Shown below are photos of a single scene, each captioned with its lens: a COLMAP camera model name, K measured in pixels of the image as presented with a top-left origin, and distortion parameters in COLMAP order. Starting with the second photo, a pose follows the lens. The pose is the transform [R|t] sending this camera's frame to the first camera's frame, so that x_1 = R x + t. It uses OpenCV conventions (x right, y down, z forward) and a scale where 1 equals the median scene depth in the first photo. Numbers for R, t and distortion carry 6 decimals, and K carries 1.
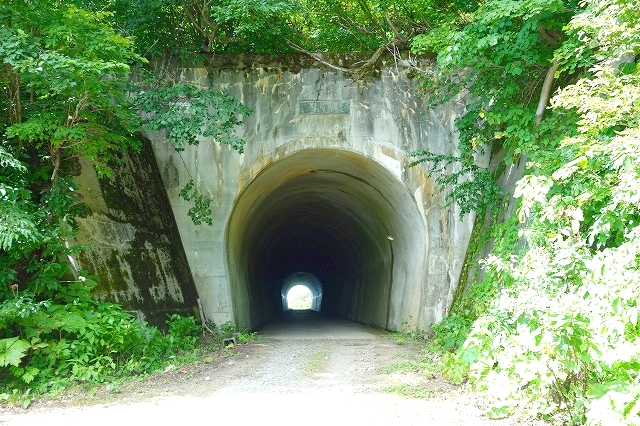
lens RADIAL K [[714.1, 0, 319.9], [0, 714.1, 213.2], [0, 0, 1]] dist [0.035191, 0.000000]
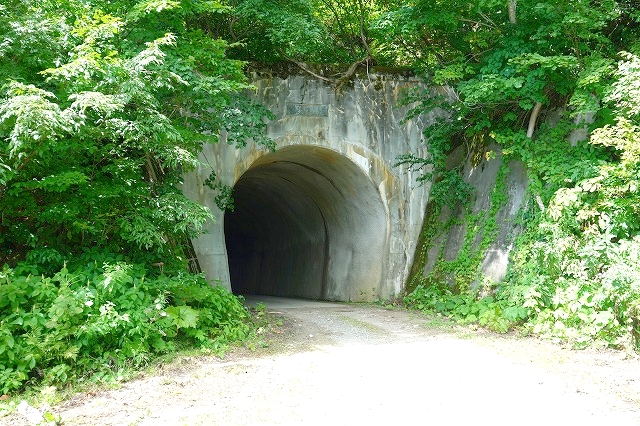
lens RADIAL K [[714.1, 0, 320.1], [0, 714.1, 213.4], [0, 0, 1]] dist [0.035191, 0.000000]
pose [[0.963154, 0.016621, 0.268438, -0.284096], [-0.025986, 0.999170, 0.031375, -0.016742], [-0.267693, -0.037195, 0.962786, -0.134029]]
